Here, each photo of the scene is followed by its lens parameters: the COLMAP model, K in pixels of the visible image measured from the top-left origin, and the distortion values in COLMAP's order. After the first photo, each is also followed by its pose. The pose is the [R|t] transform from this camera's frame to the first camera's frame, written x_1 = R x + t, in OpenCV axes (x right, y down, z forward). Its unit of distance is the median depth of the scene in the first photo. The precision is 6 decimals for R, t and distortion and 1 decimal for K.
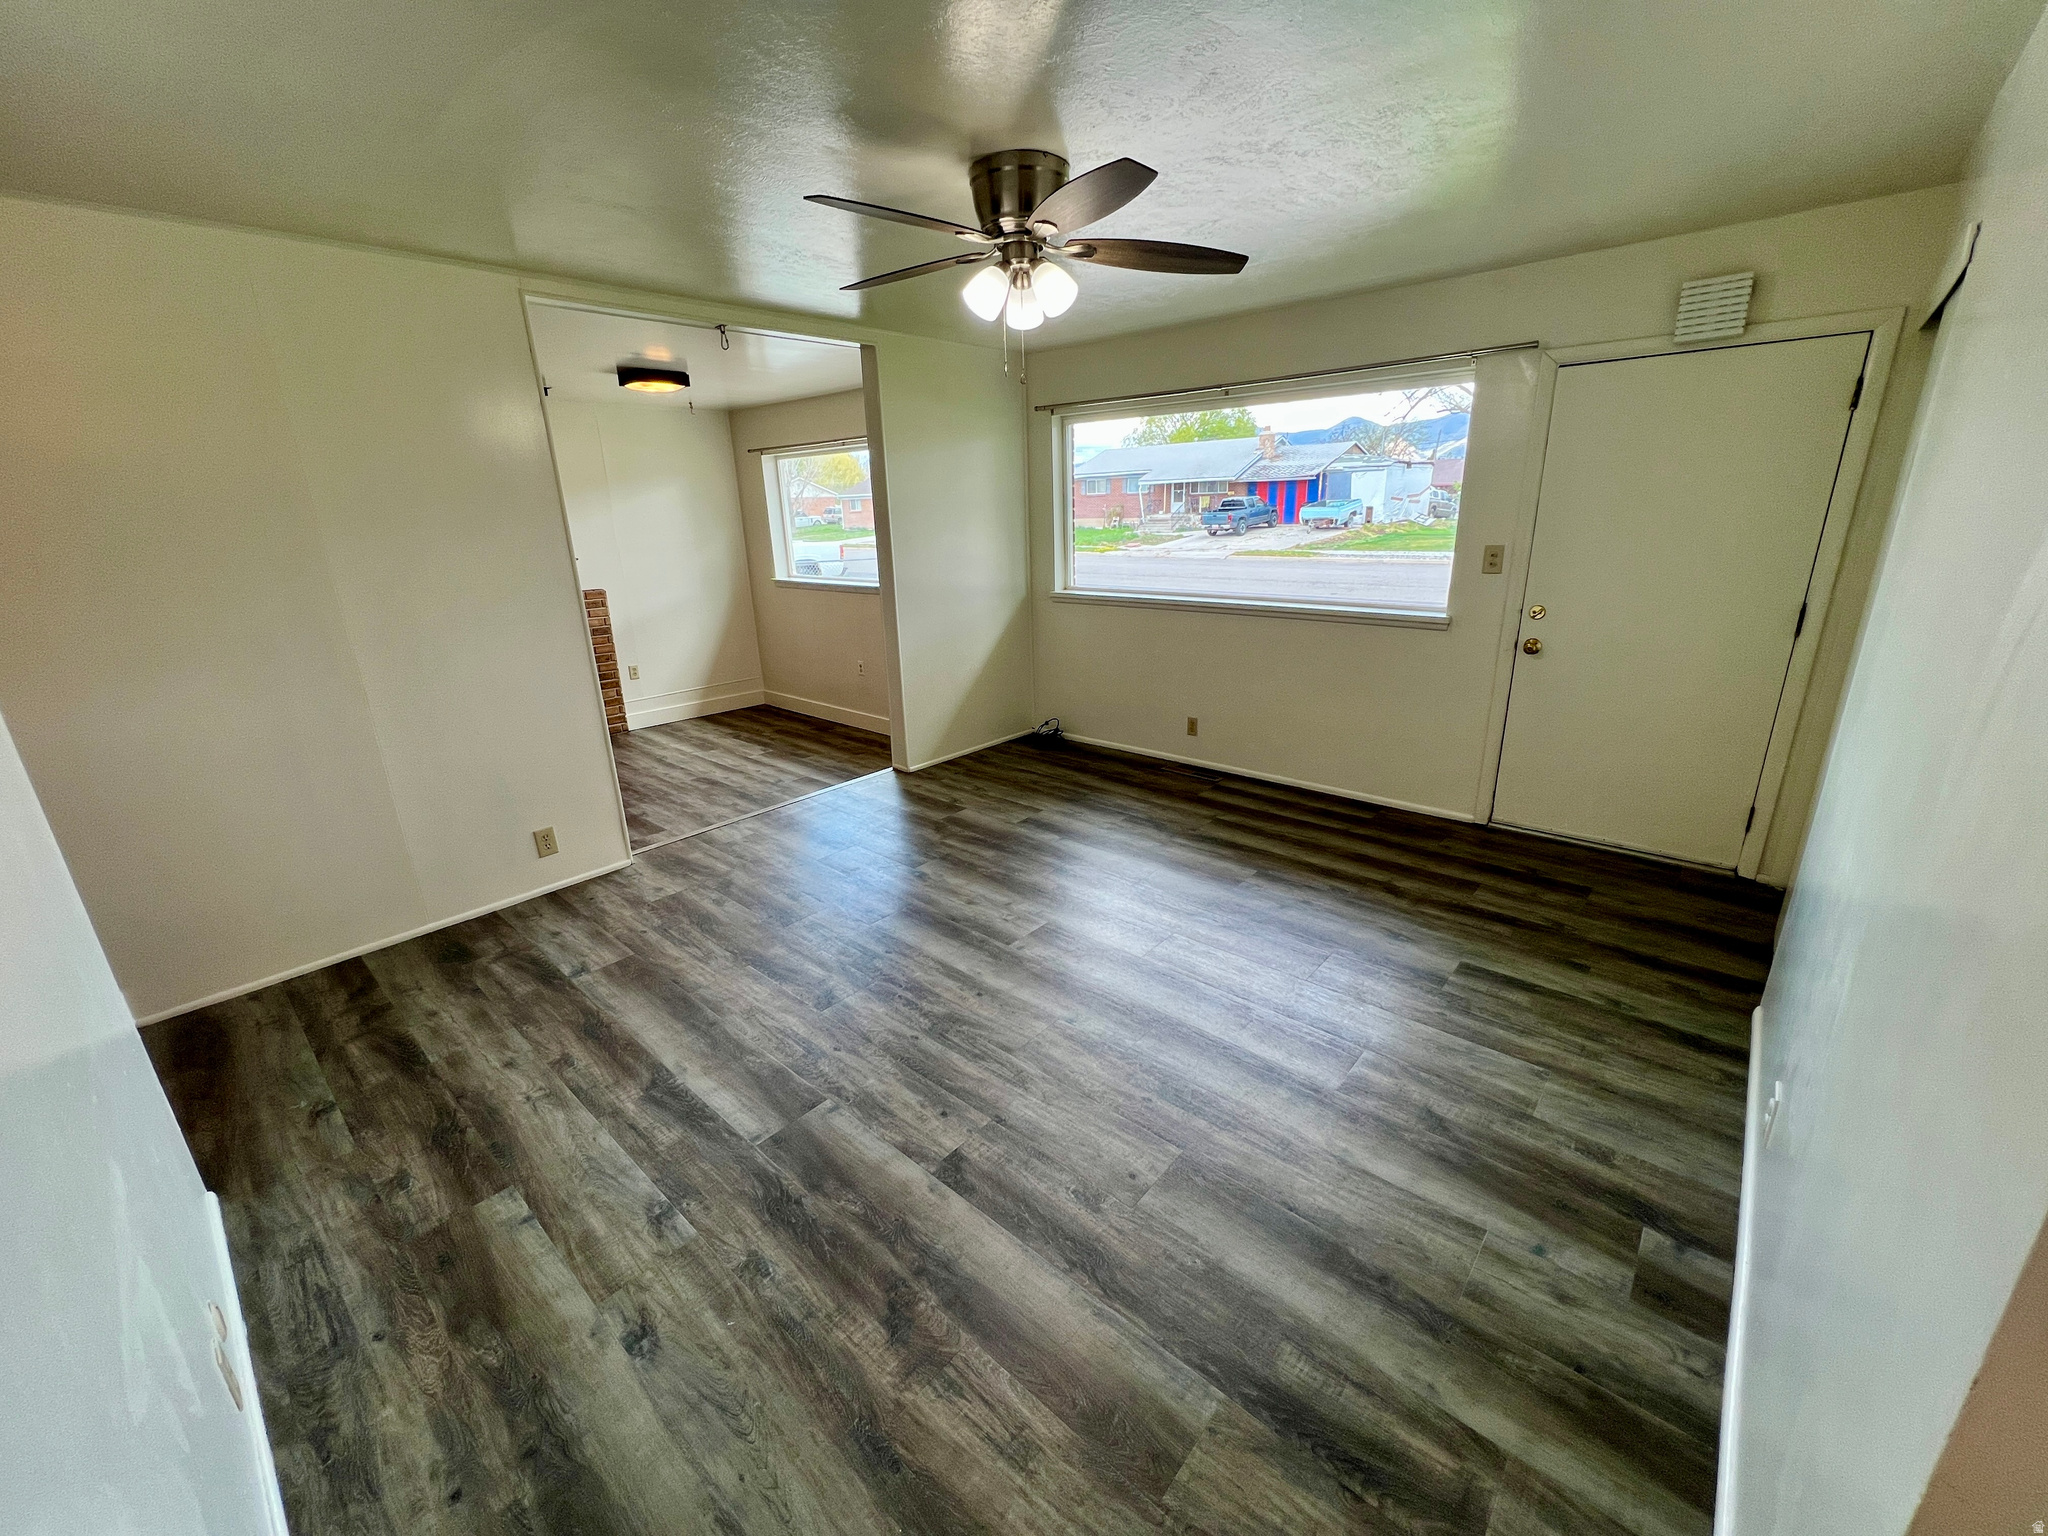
lens RADIAL K [[815.6, 0, 1020.7], [0, 815.6, 757.6], [0, 0, 1]] dist [-0.000800, 0.000055]
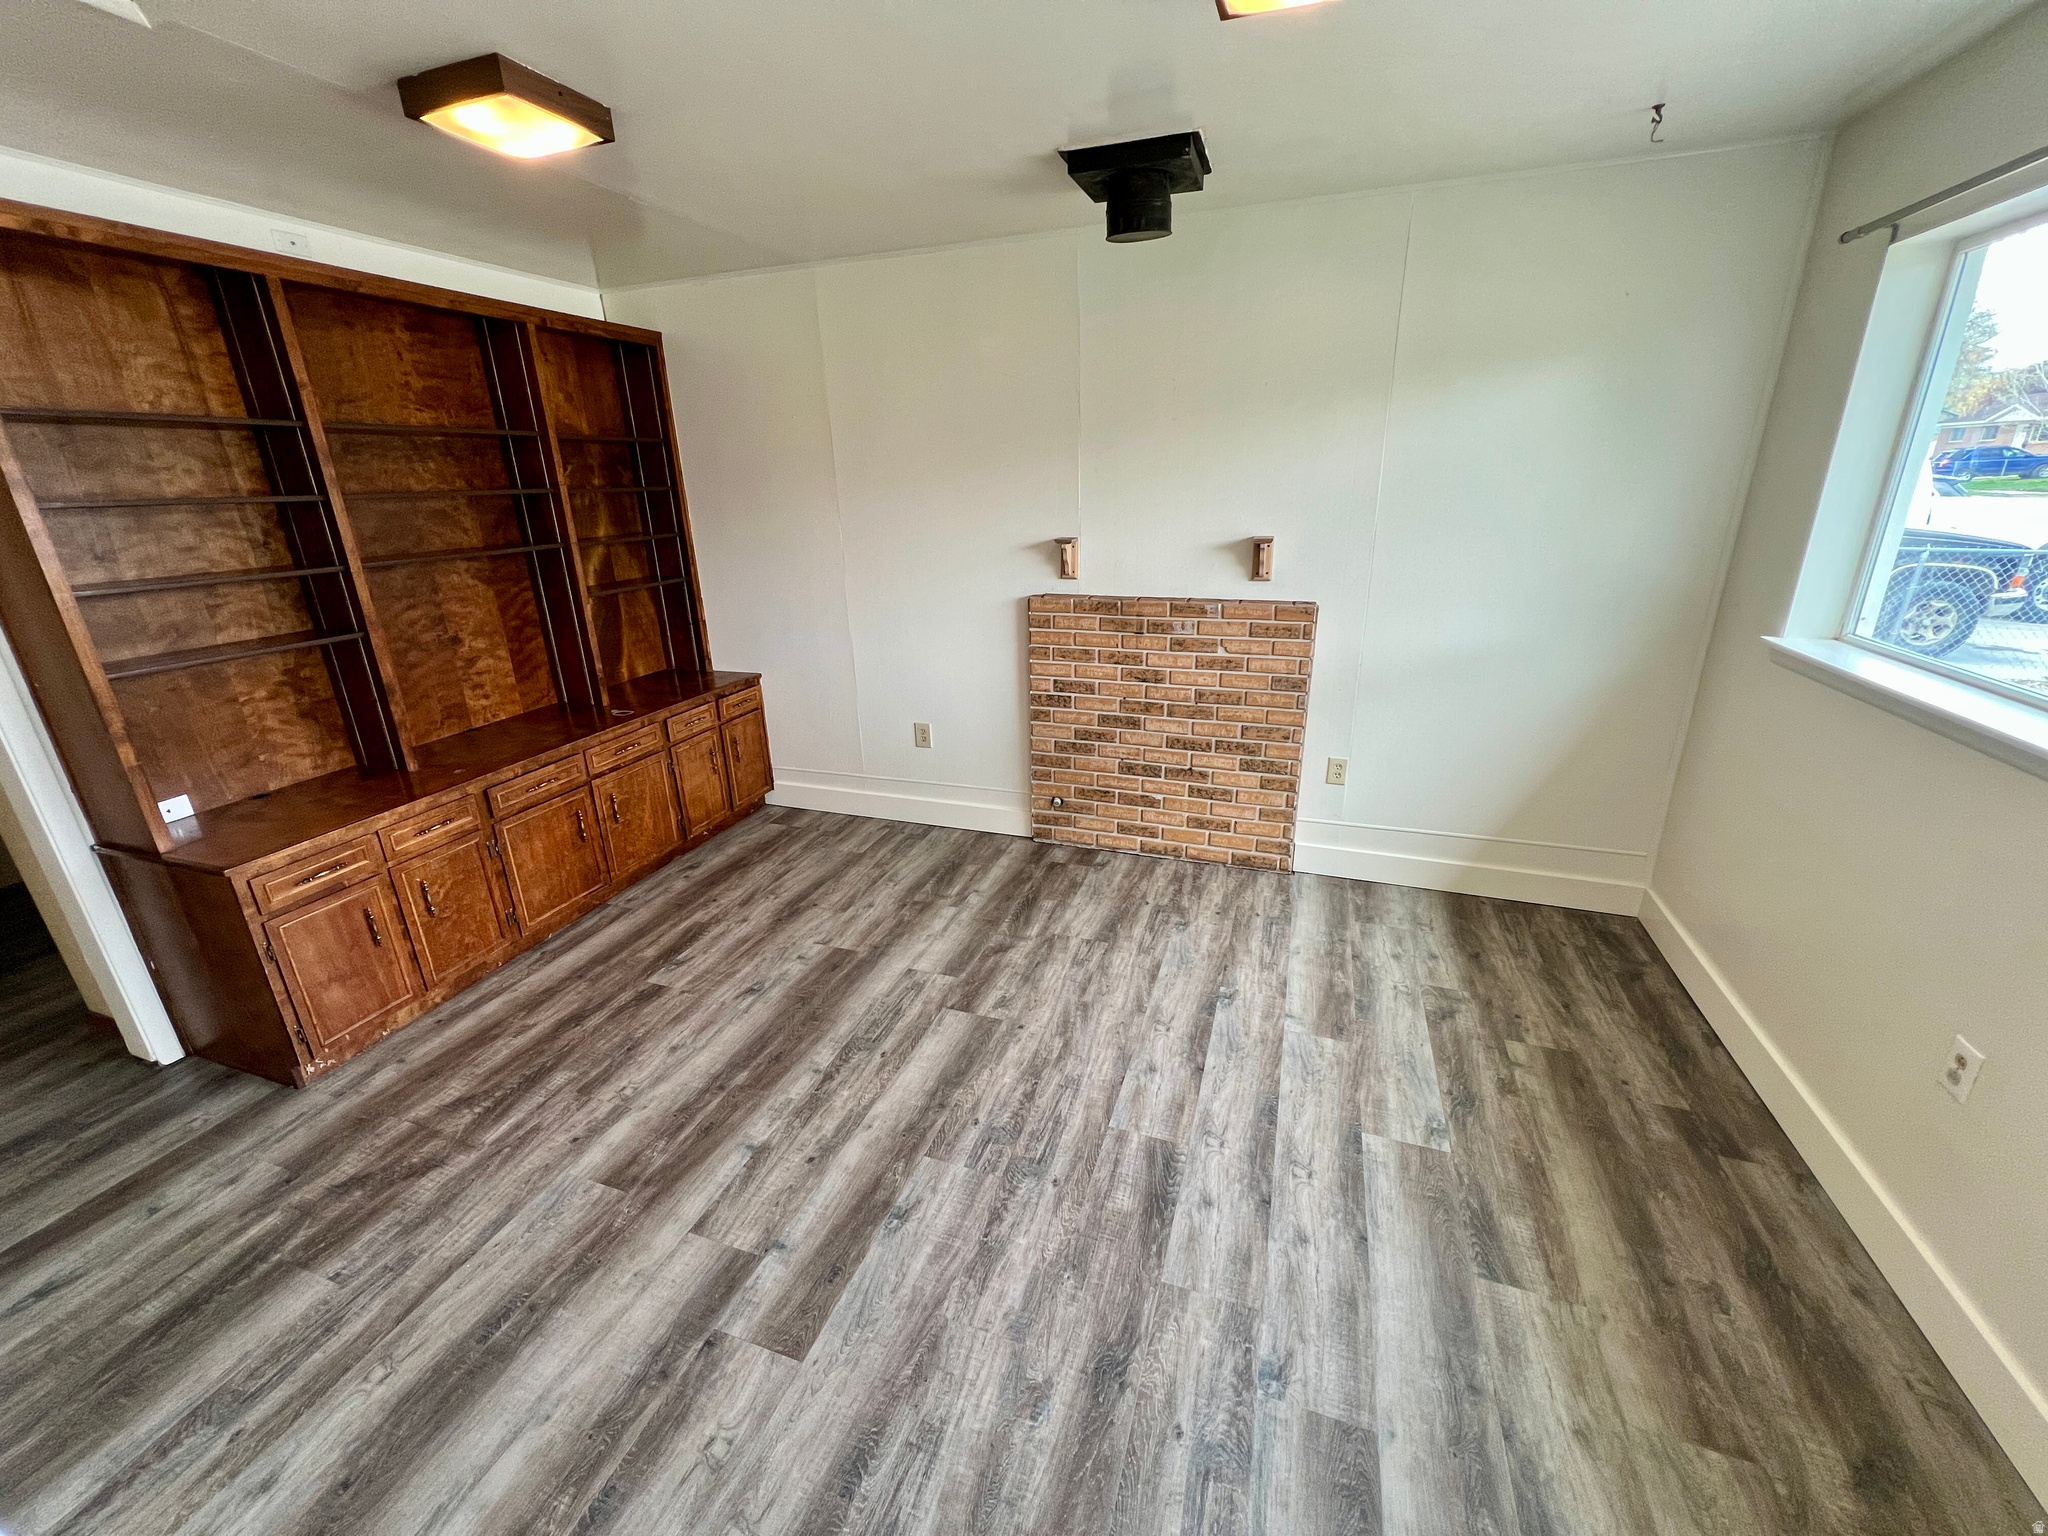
lens RADIAL K [[815.6, 0, 1021.1], [0, 815.6, 764.7], [0, 0, 1]] dist [-0.000800, 0.000055]
pose [[0.389298, 0.327637, -0.860872, -0.208372], [-0.256321, 0.936219, 0.240401, -0.312410], [0.884730, 0.127072, 0.448449, 1.050089]]
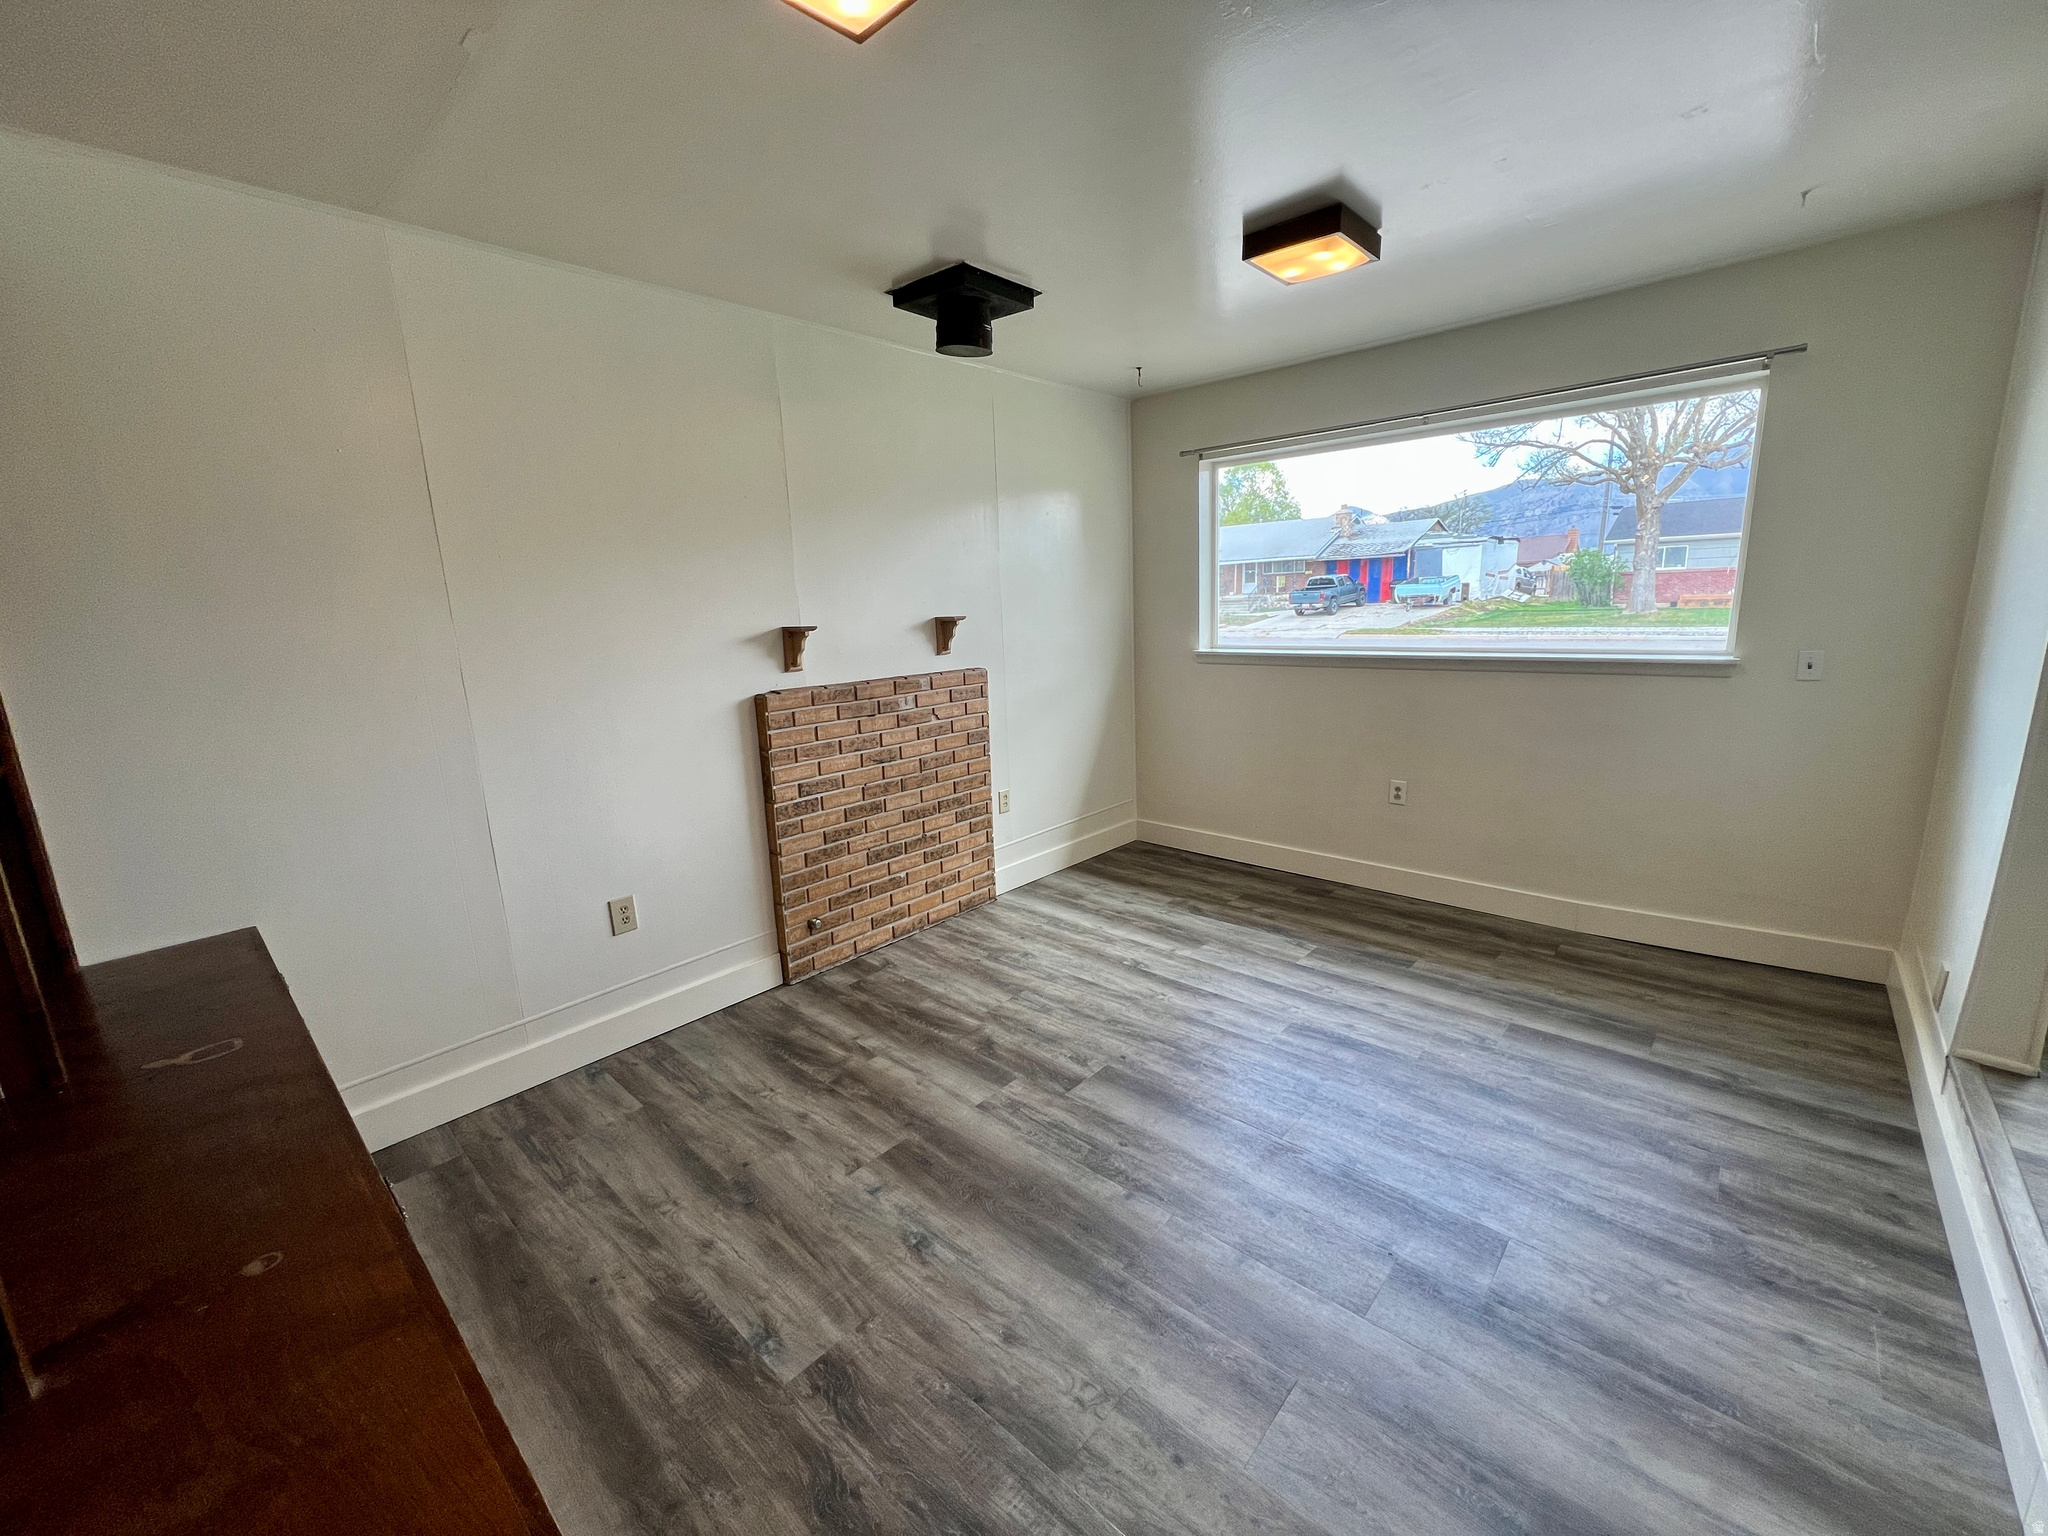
lens RADIAL K [[815.6, 0, 1024.9], [0, 815.6, 762.3], [0, 0, 1]] dist [-0.000800, 0.000055]
pose [[0.999913, -0.010231, -0.008364, -0.789365], [0.009379, 0.995318, -0.096196, -0.130701], [0.009309, 0.096109, 0.995327, 0.671597]]
